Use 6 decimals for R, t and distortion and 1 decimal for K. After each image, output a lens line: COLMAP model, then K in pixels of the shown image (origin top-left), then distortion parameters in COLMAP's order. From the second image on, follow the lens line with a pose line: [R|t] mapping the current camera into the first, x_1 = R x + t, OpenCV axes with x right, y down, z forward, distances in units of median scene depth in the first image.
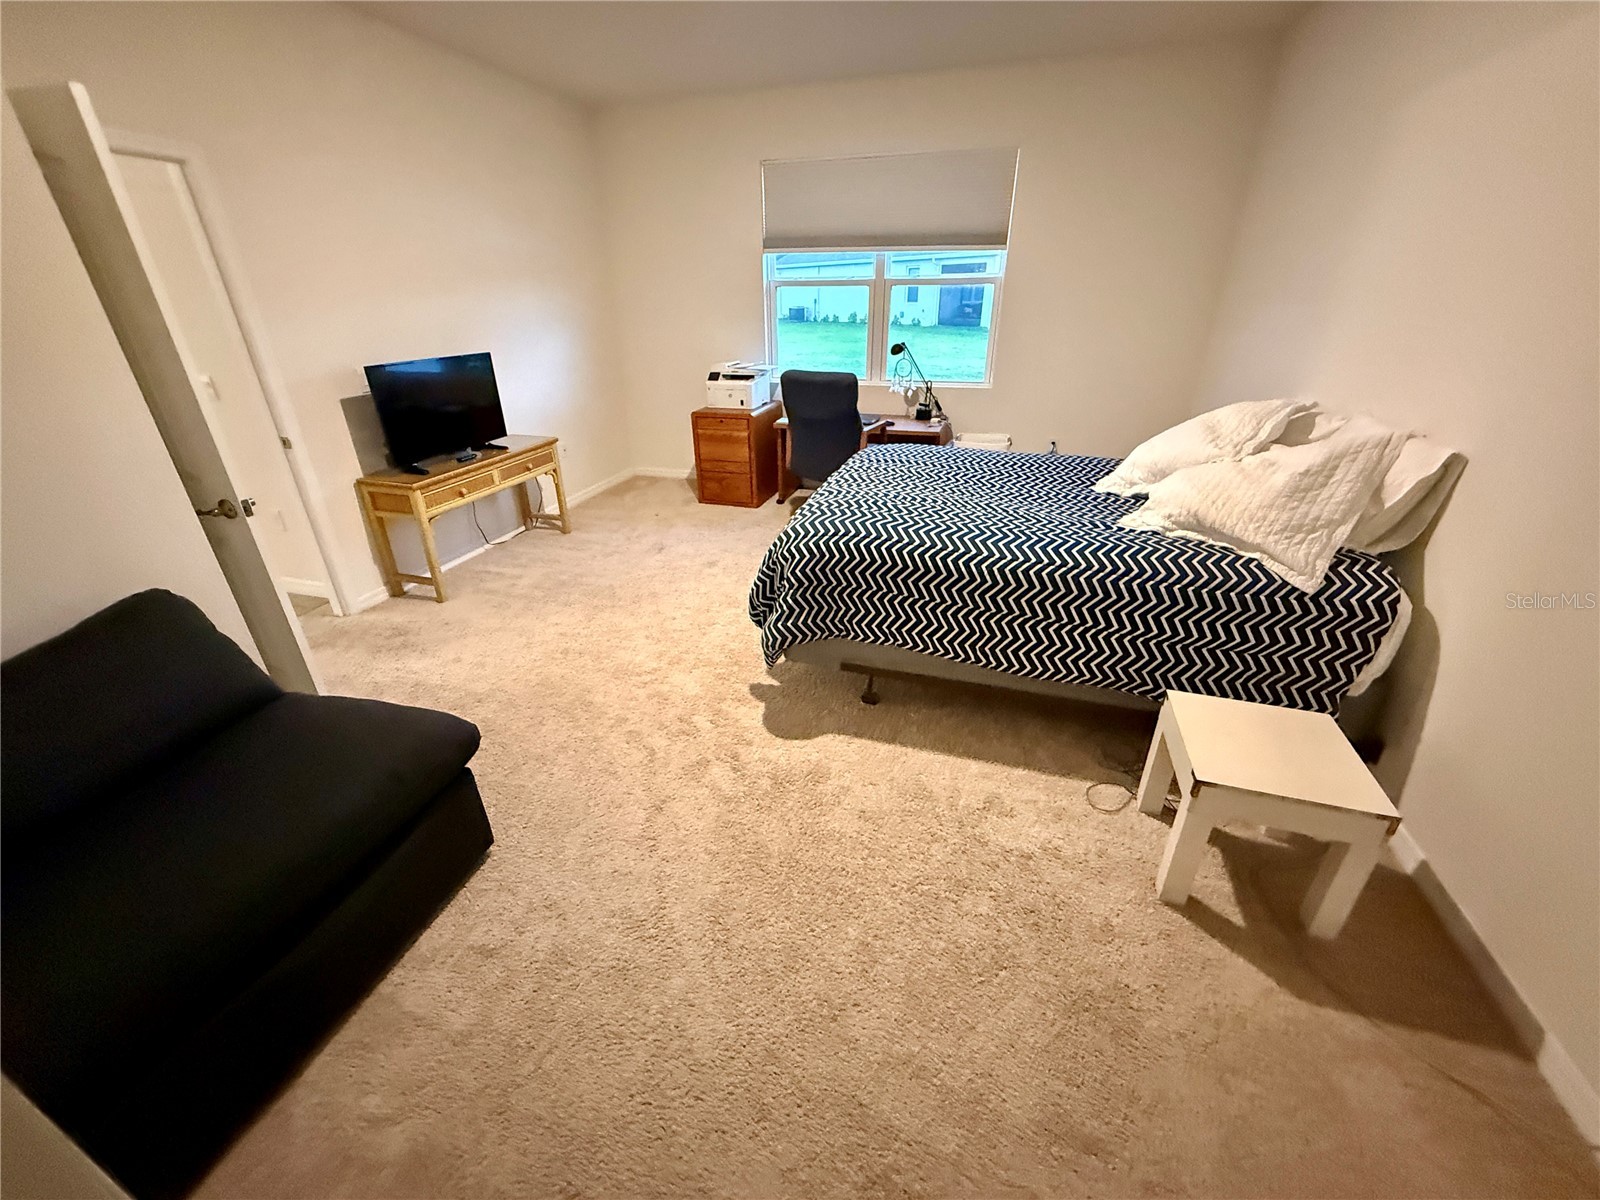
lens RADIAL K [[651.5, 0, 799.2], [0, 651.5, 601.7], [0, 0, 1]] dist [0.000489, 0.000380]
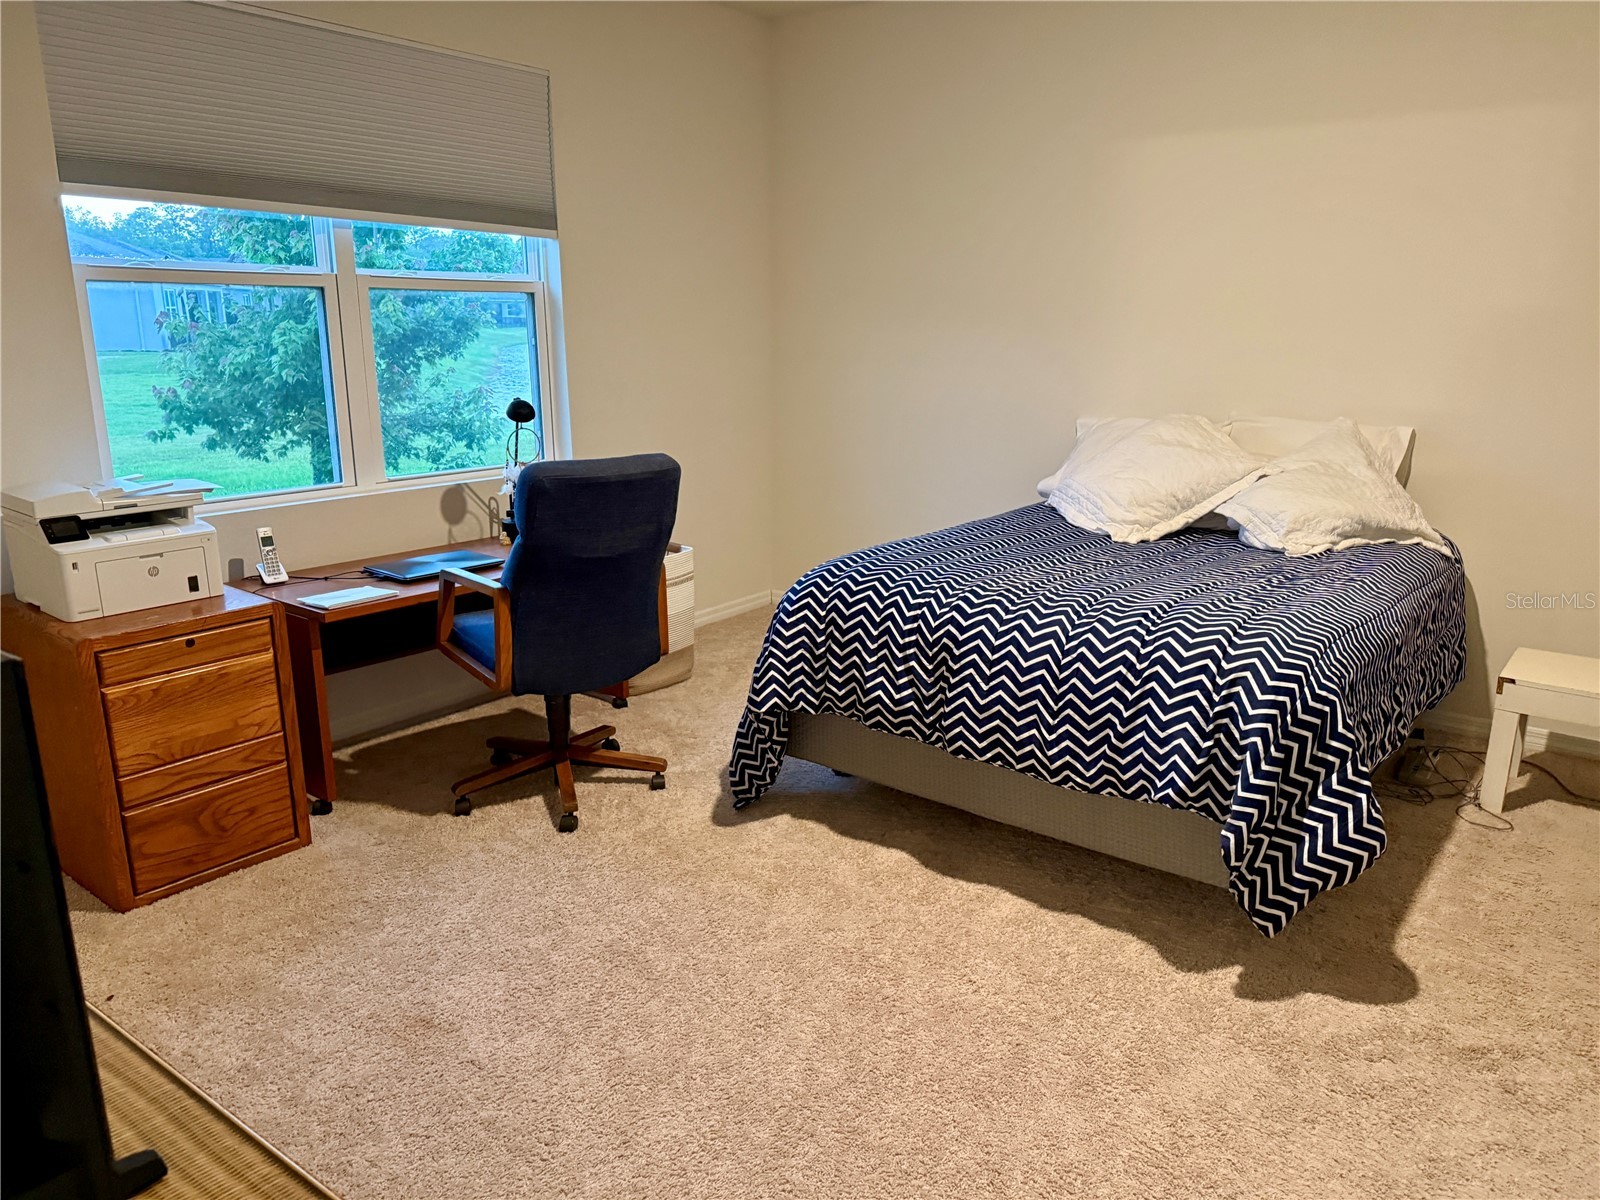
lens RADIAL K [[1115.3, 0, 802.5], [0, 1115.3, 622.0], [0, 0, 1]] dist [0.062881, -0.068888]
pose [[0.333216, -0.232832, 0.913650, -1.086958], [0.401651, 0.911759, 0.085865, -0.416268], [-0.853020, 0.338357, 0.397329, 0.975782]]
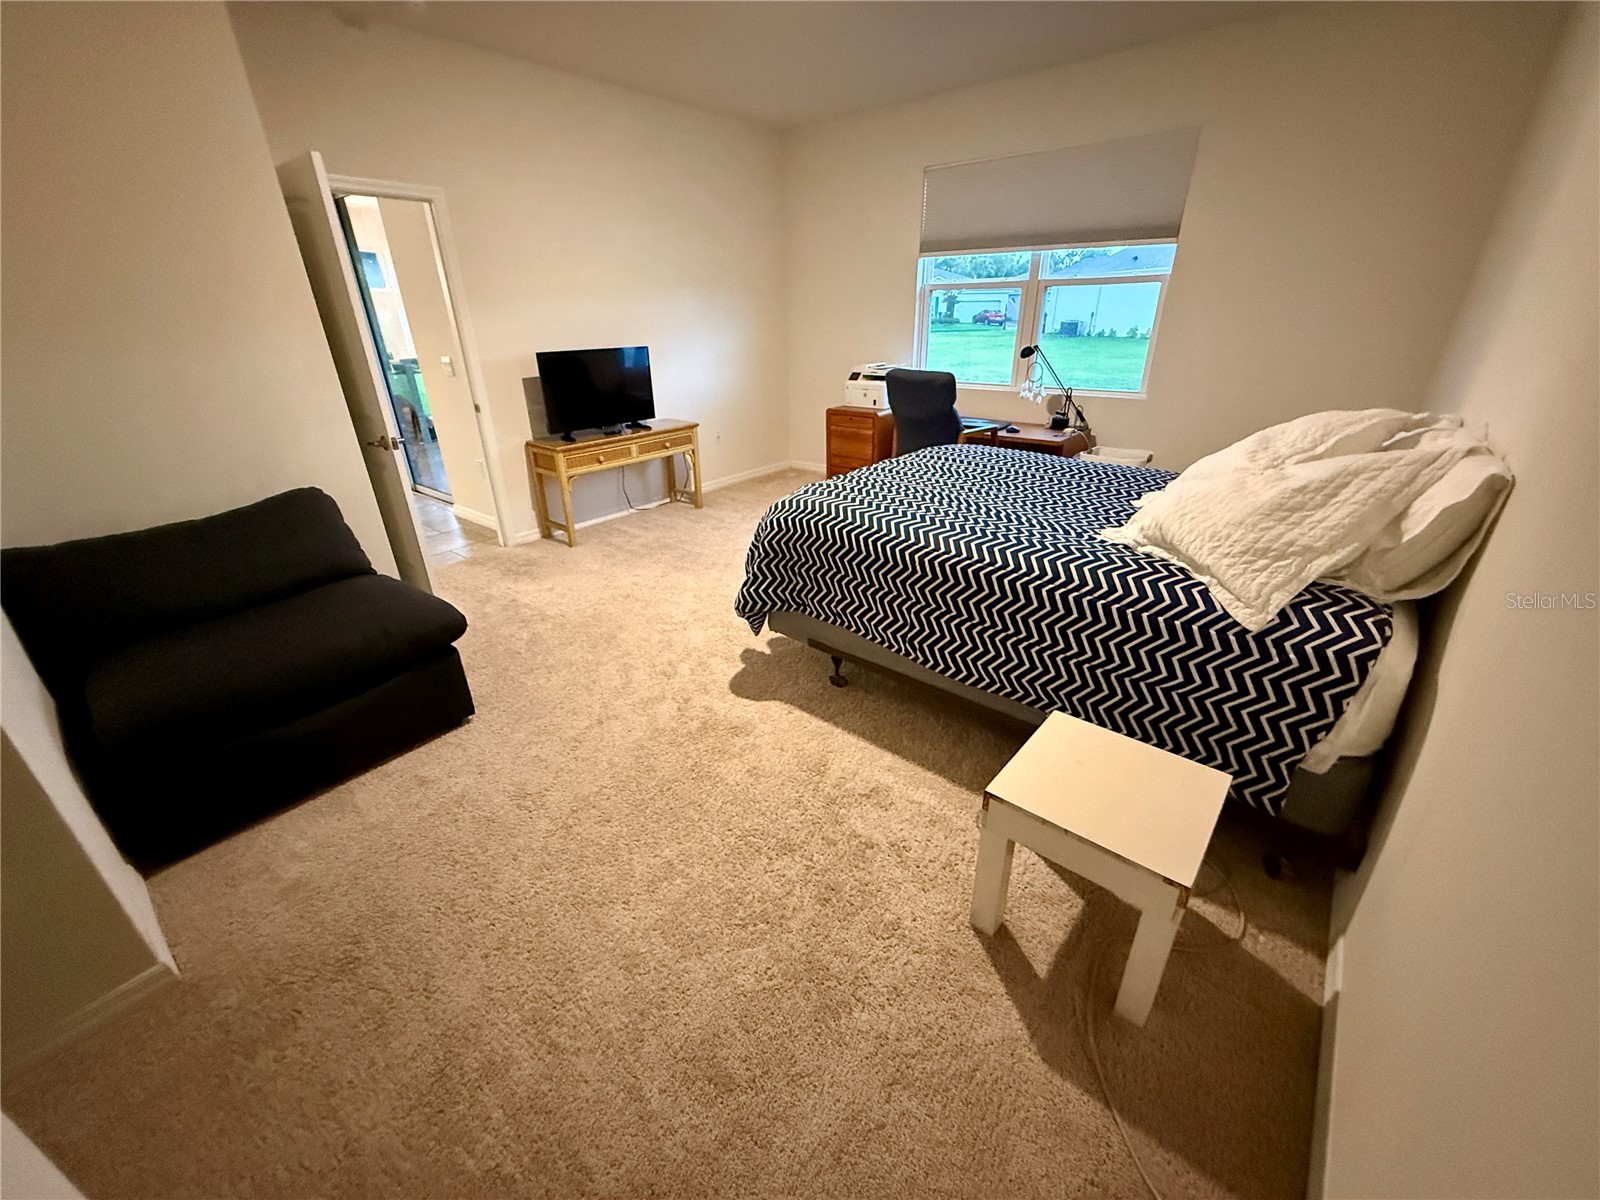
lens RADIAL K [[649.6, 0, 792.8], [0, 649.6, 603.6], [0, 0, 1]] dist [0.001011, 0.000267]
pose [[0.918568, 0.158565, -0.362063, 0.433077], [-0.164567, 0.986261, 0.014419, 0.029620], [0.359375, 0.046339, 0.932042, 0.022780]]
